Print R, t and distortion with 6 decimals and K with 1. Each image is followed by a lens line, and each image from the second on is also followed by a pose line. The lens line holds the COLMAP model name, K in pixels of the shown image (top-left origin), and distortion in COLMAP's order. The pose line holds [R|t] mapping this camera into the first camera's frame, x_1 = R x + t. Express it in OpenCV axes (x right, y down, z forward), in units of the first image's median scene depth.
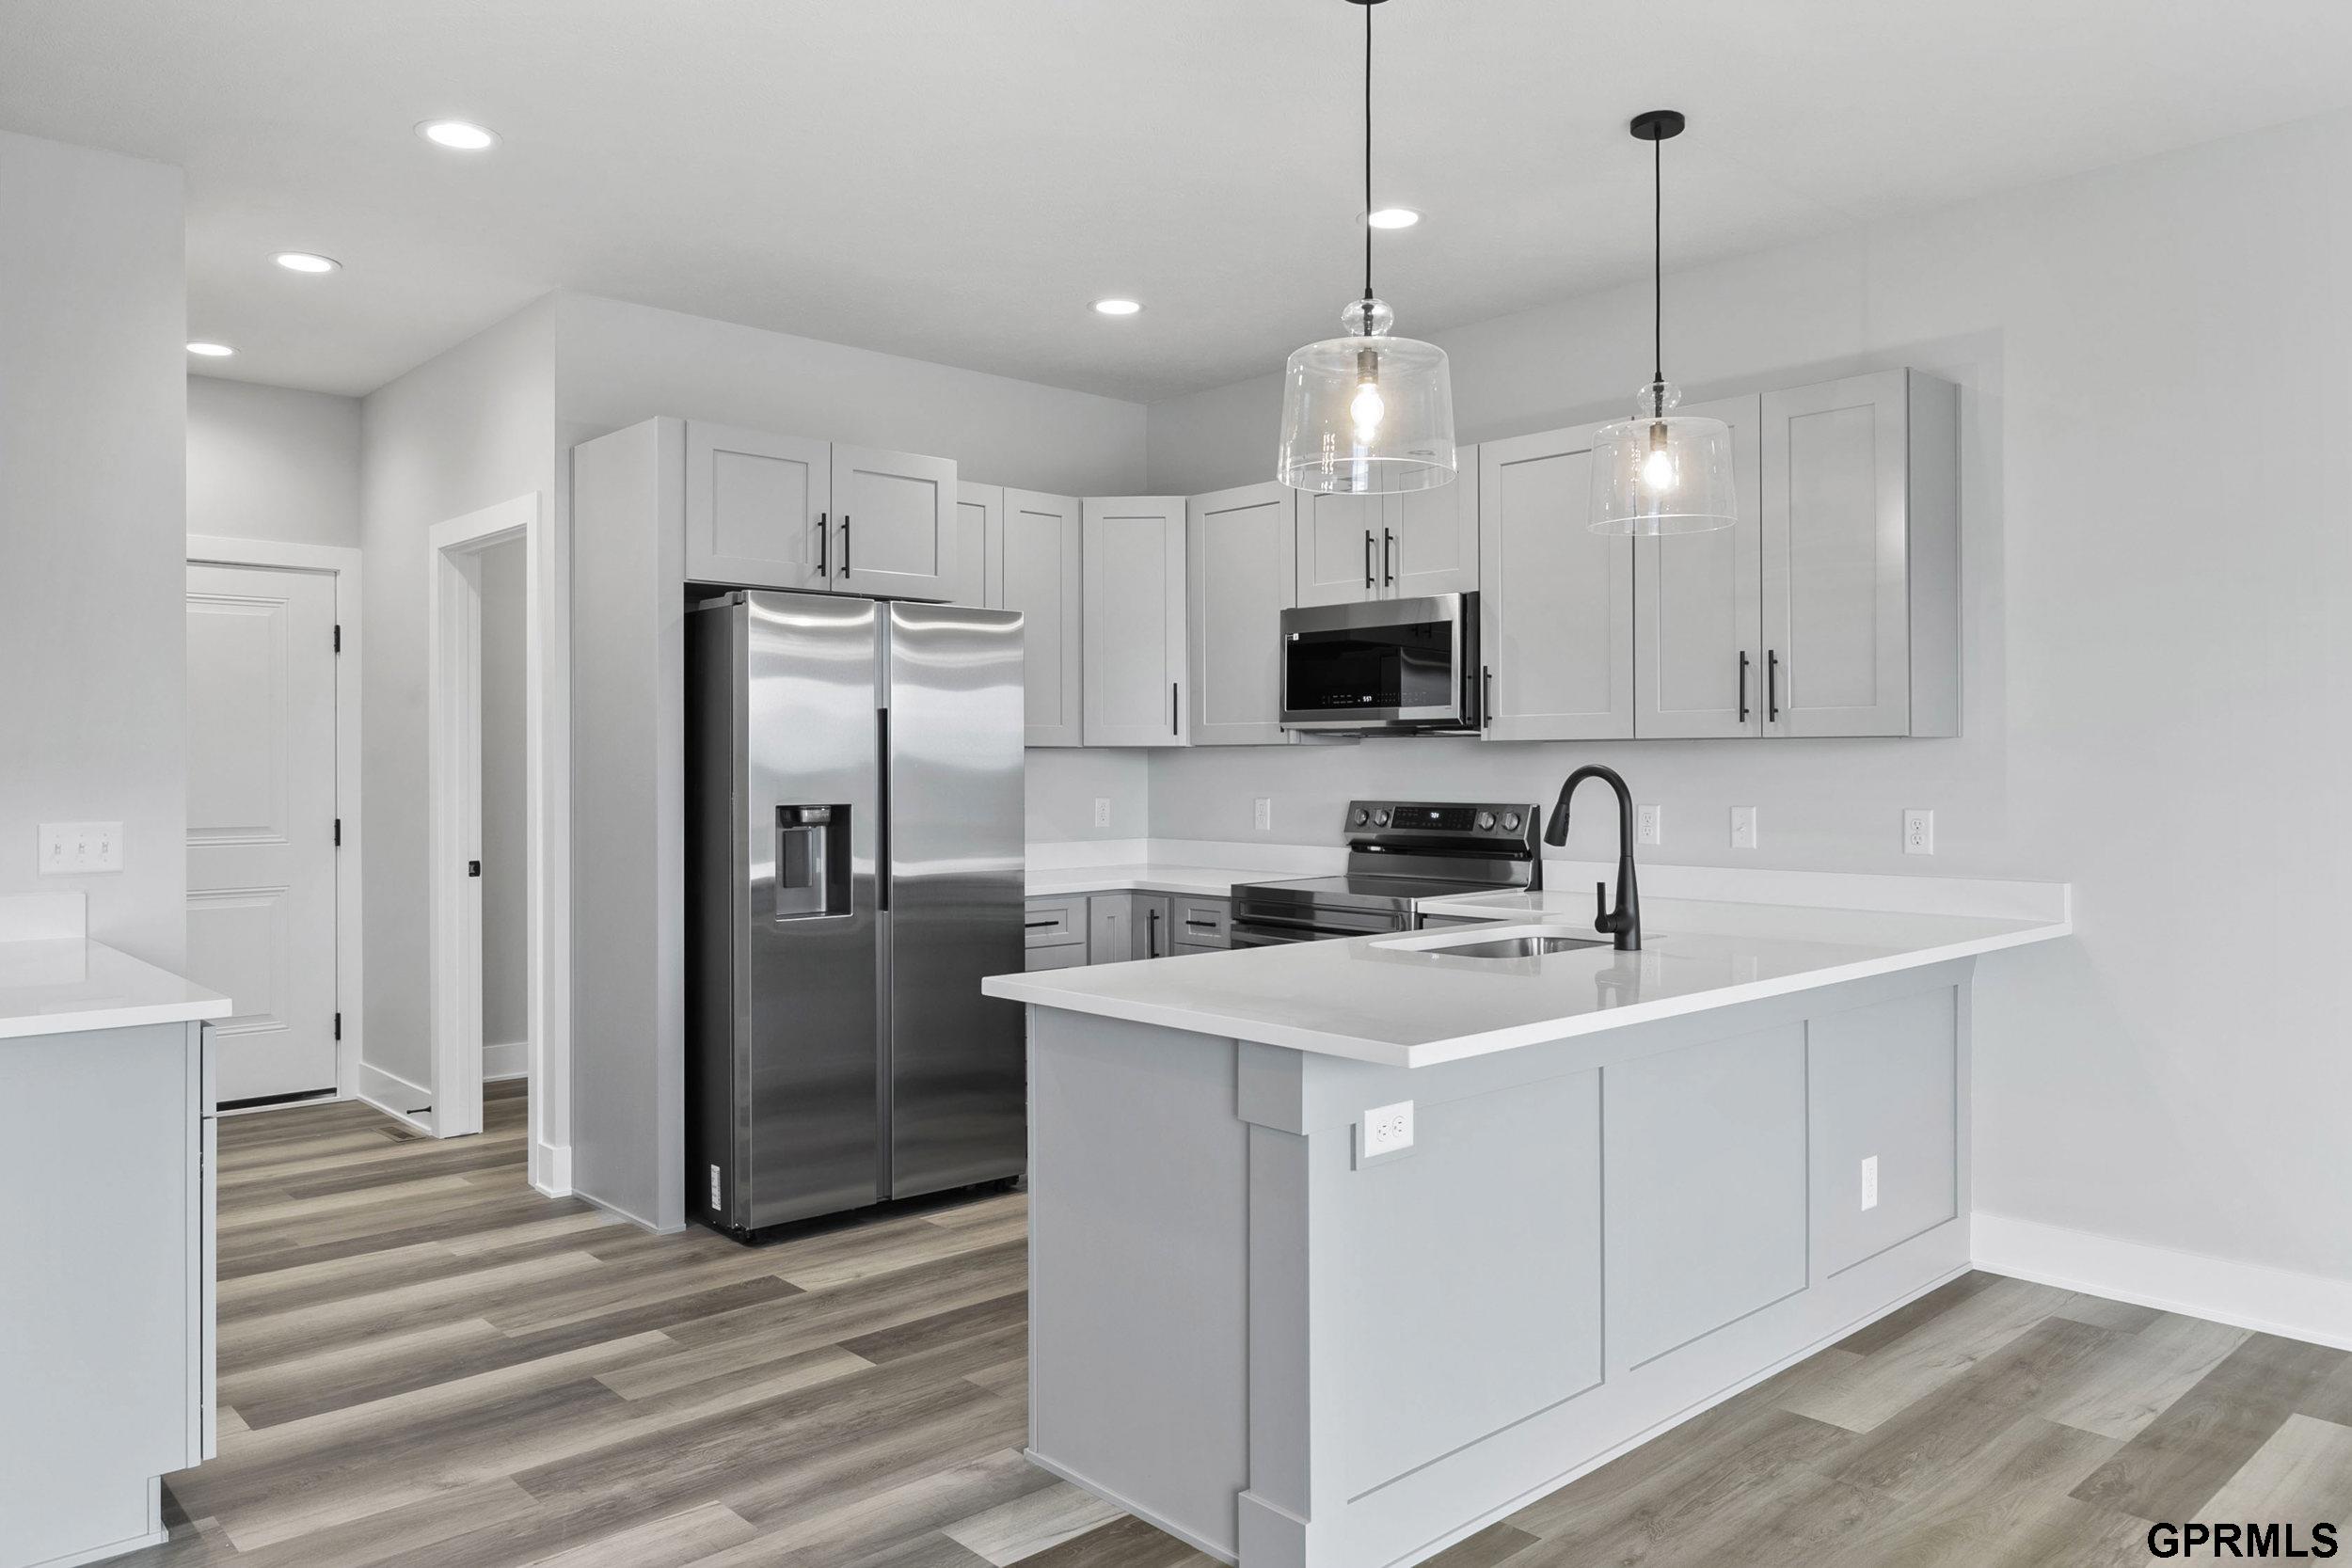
lens RADIAL K [[1594.9, 0, 1197.8], [0, 1594.9, 761.7], [0, 0, 1]] dist [0.005285, -0.004598]
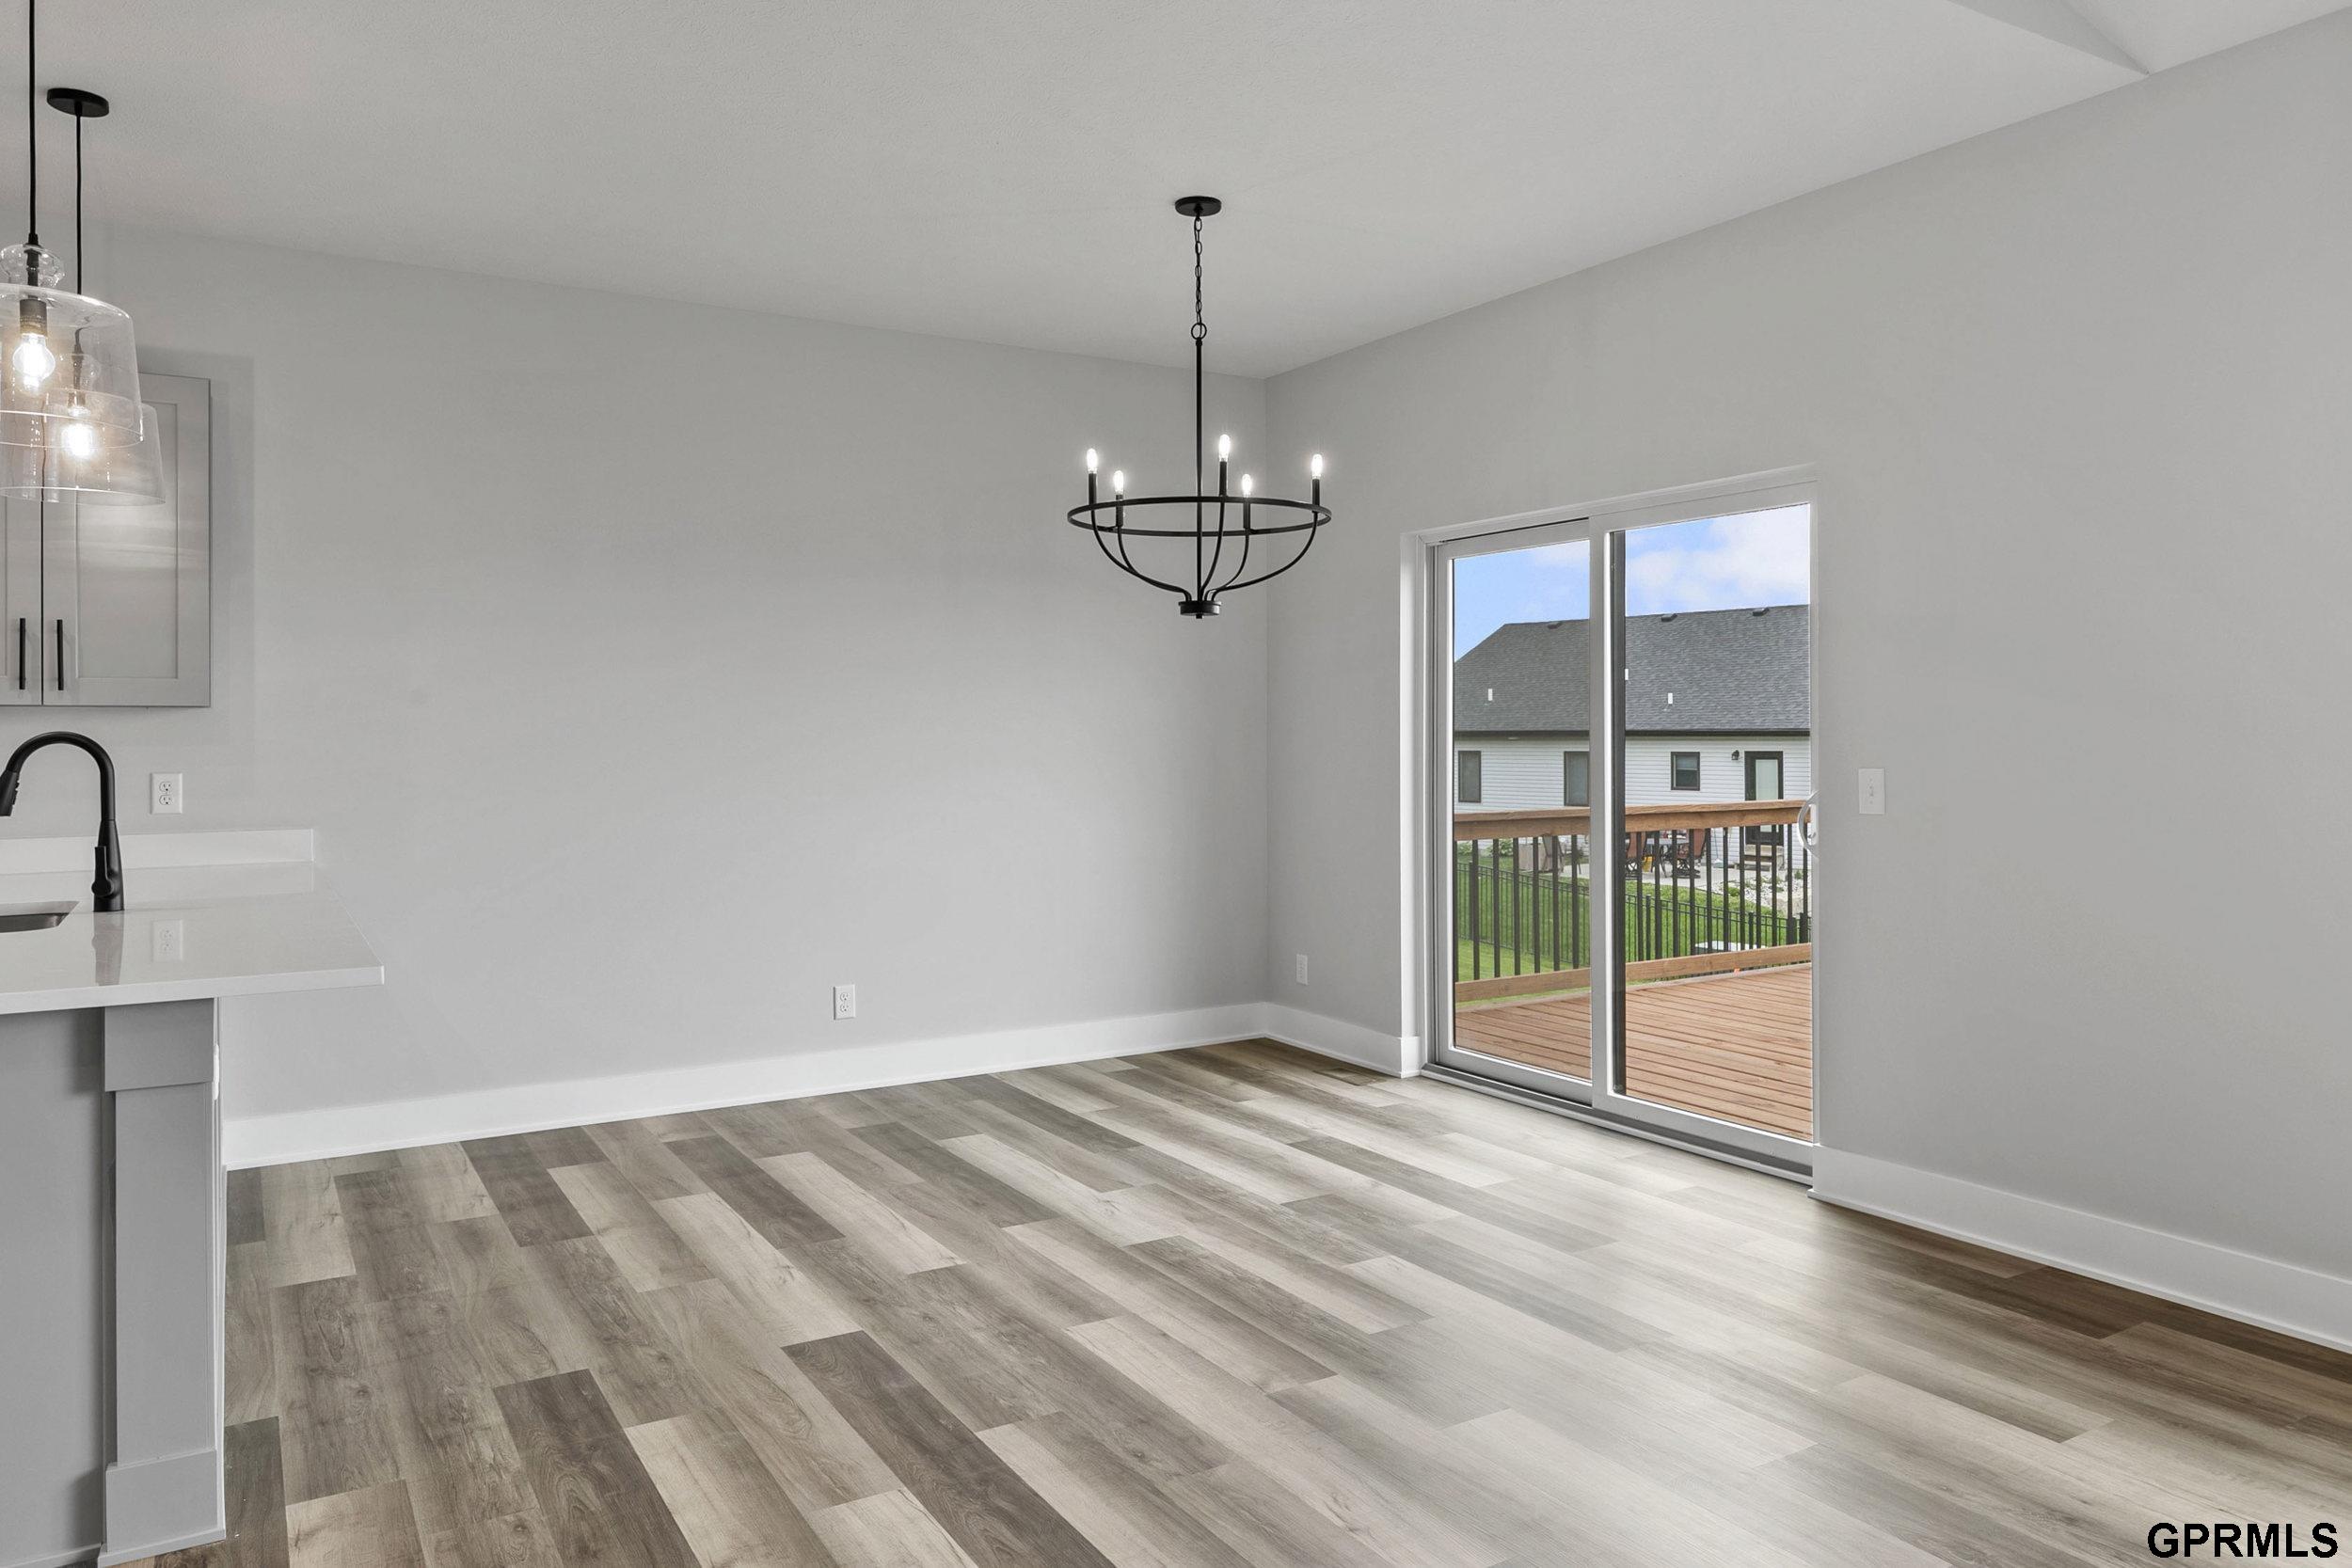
lens RADIAL K [[1594.9, 0, 1157.9], [0, 1594.9, 722.1], [0, 0, 1]] dist [0.005285, -0.004598]
pose [[0.223376, 0.004348, 0.974723, -0.463642], [0.003066, 0.999982, -0.005163, 0.002351], [-0.974728, 0.004142, 0.223358, 0.086401]]
